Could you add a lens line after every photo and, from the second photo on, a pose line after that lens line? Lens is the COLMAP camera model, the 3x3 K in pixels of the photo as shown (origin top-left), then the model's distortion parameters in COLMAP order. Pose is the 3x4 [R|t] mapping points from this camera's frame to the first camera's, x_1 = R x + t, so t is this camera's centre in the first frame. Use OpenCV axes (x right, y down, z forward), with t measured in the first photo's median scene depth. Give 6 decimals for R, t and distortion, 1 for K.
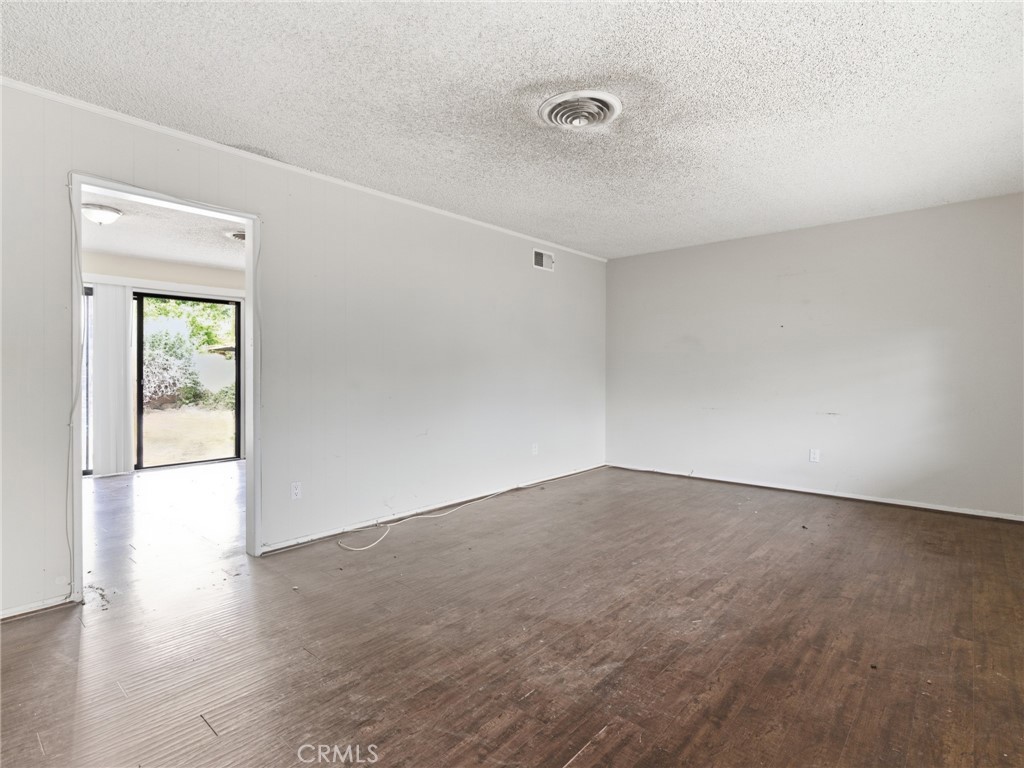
lens RADIAL K [[525.2, 0, 510.8], [0, 525.2, 375.8], [0, 0, 1]] dist [-0.000252, 0.001989]
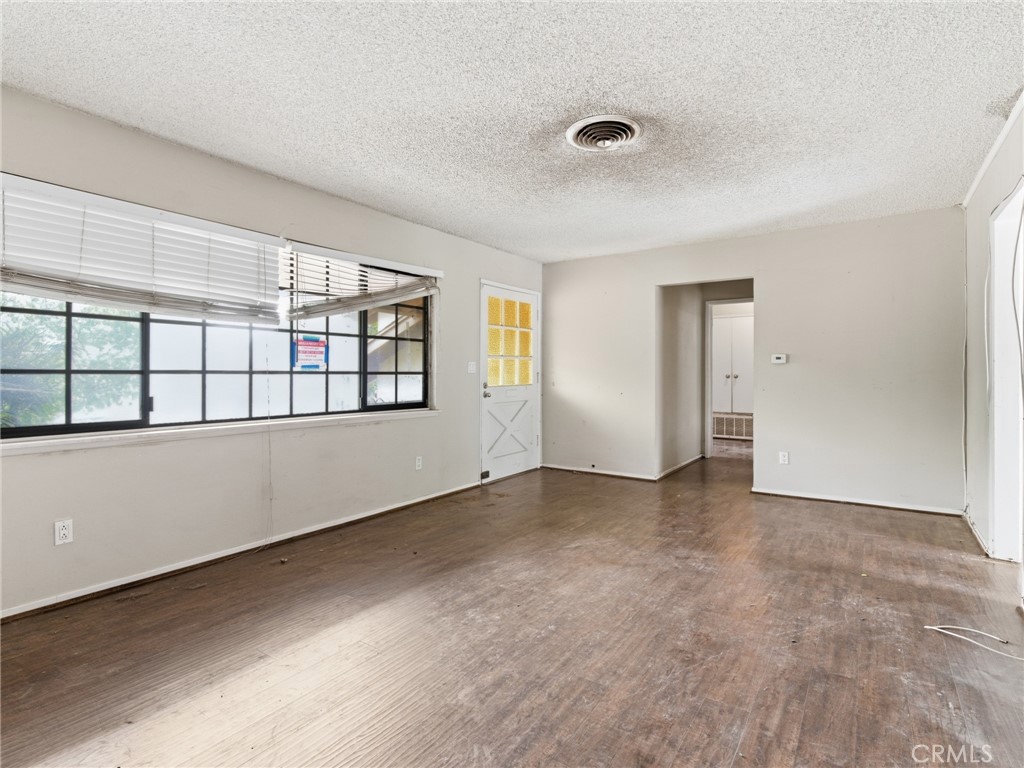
lens RADIAL K [[525.2, 0, 513.7], [0, 525.2, 372.9], [0, 0, 1]] dist [-0.000252, 0.001989]
pose [[-0.991994, -0.000174, -0.126288, 0.512704], [-0.001463, 0.999948, 0.010118, -0.024145], [0.126280, 0.010222, -0.991942, 2.313368]]
